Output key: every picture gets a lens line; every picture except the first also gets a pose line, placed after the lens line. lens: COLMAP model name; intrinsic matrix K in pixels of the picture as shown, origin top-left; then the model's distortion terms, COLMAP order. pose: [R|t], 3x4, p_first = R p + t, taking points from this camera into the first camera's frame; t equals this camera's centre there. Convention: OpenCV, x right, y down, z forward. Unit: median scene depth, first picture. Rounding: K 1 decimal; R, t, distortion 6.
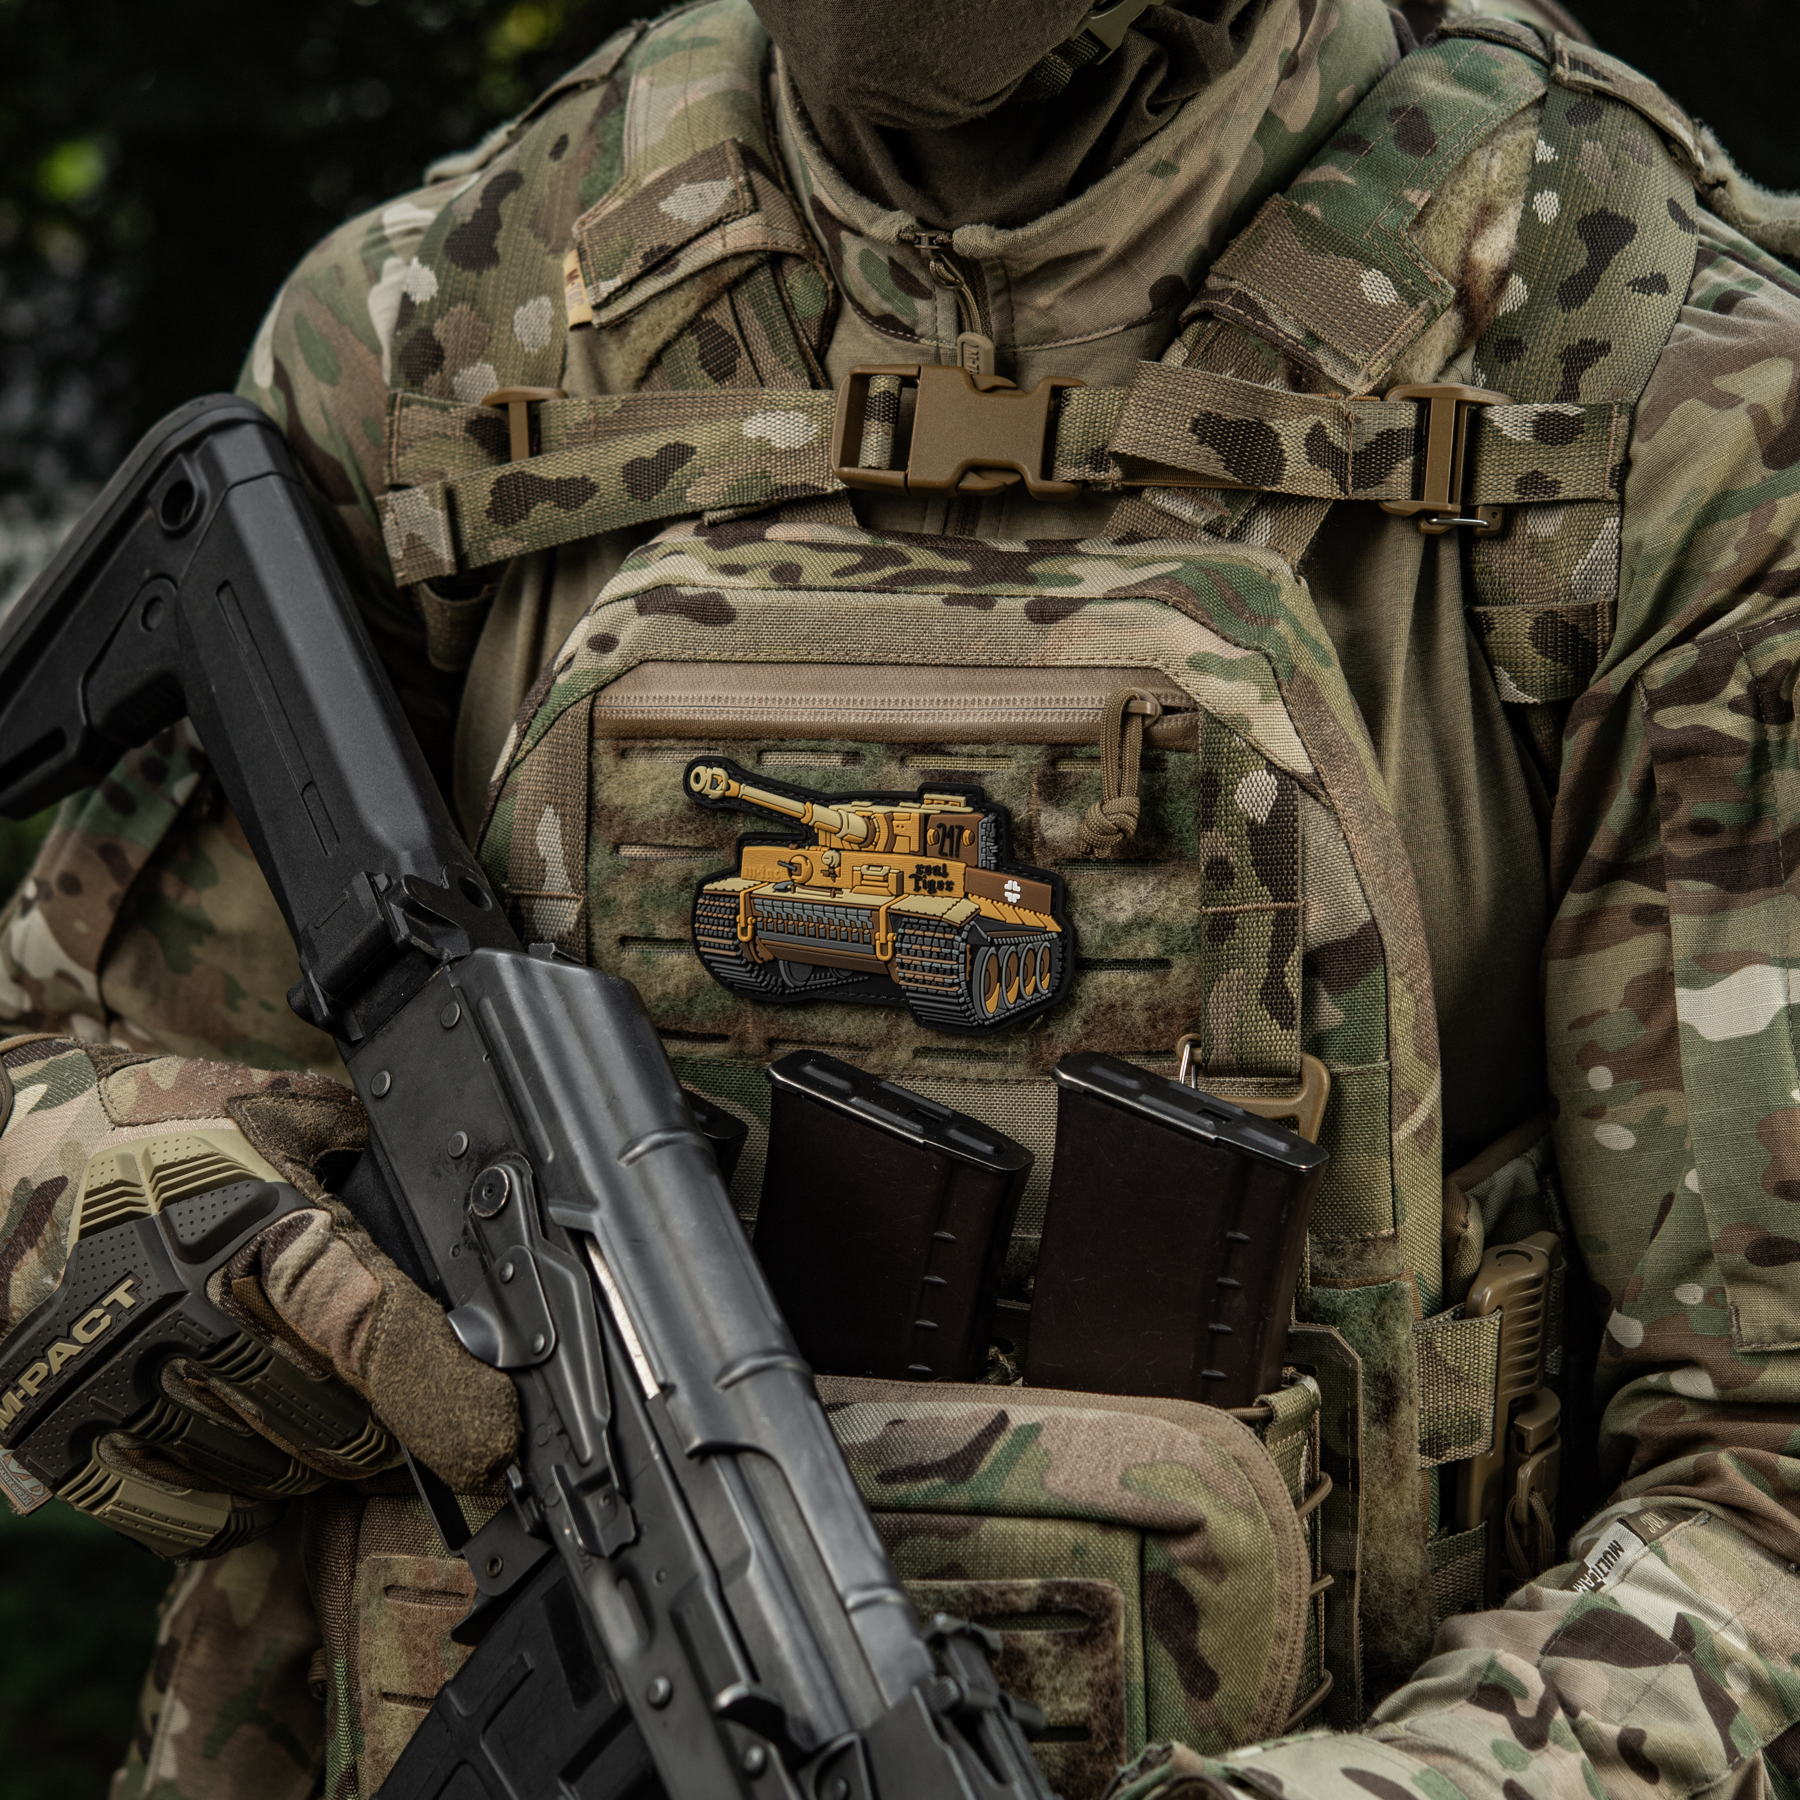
lens RADIAL K [[4916.1, 0, 862.0], [0, 4916.1, 951.4], [0, 0, 1]] dist [-0.031969, 0.699805]
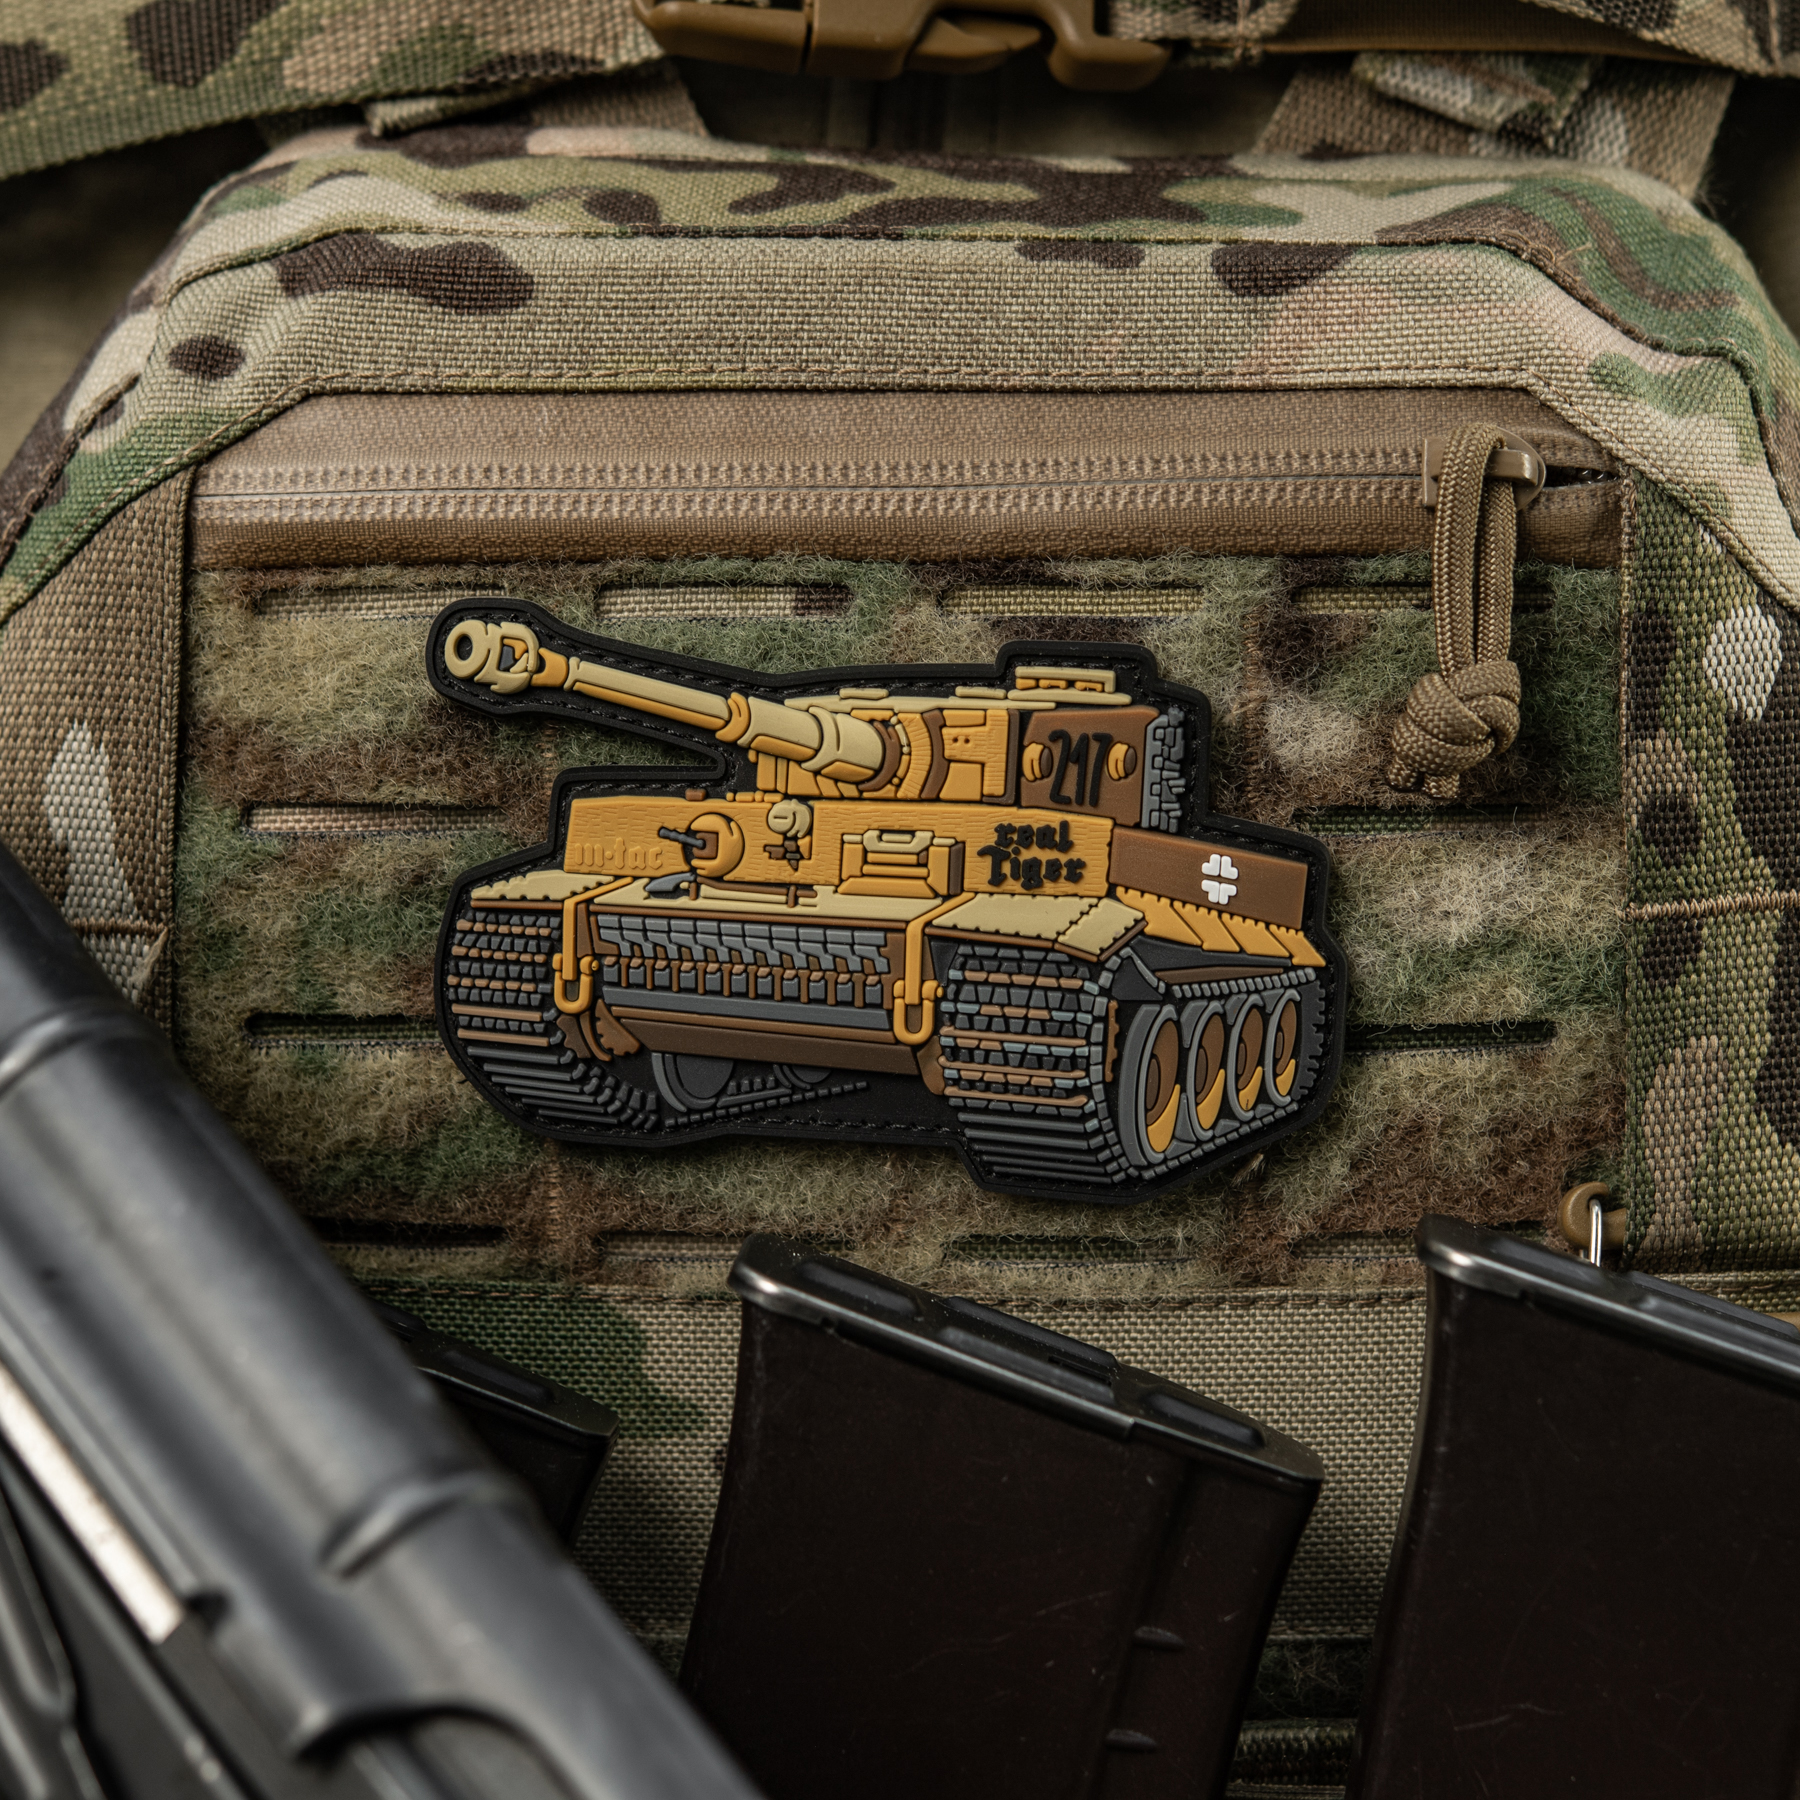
lens RADIAL K [[4778.6, 0, 861.4], [0, 4778.6, 897.7], [0, 0, 1]] dist [-0.038704, 0.503728]
pose [[0.948764, -0.010944, 0.315797, -0.138015], [0.031308, 0.997738, -0.059482, 0.014451], [-0.314431, 0.066322, 0.946961, 0.588711]]
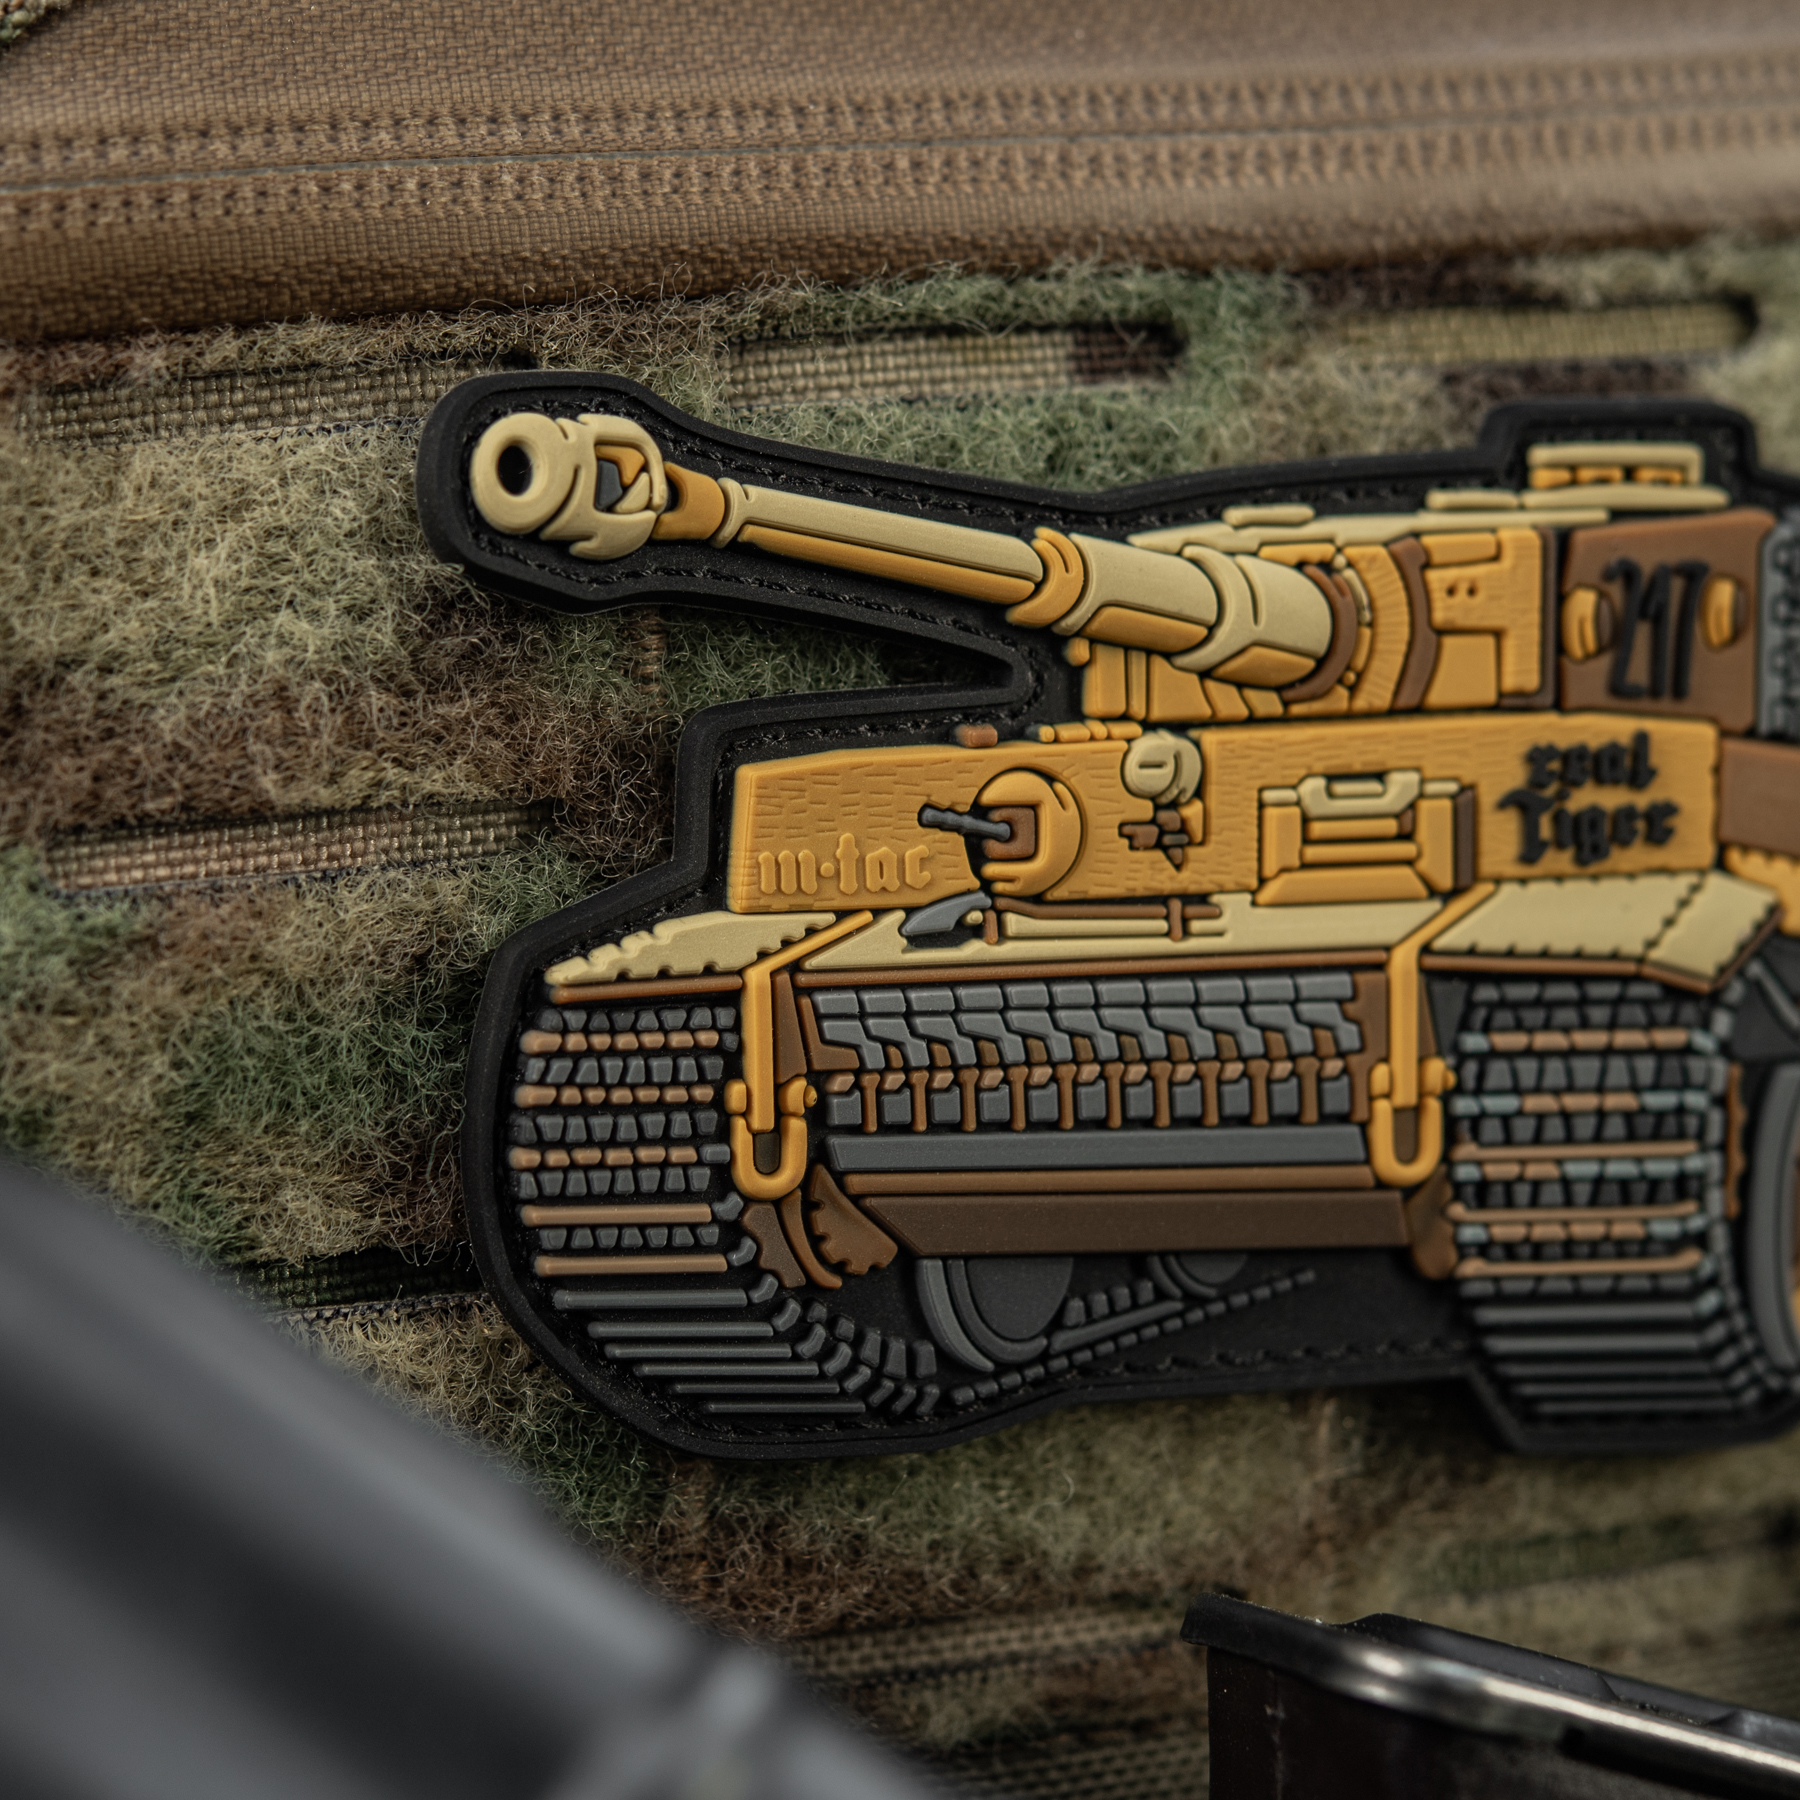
lens RADIAL K [[5290.0, 0, 760.4], [0, 5290.0, 896.8], [0, 0, 1]] dist [0.038066, -1.067075]
pose [[0.730039, -0.055818, 0.681122, -0.188227], [0.162328, 0.982298, -0.093486, 0.006988], [-0.663847, 0.178814, 0.726177, 0.838223]]
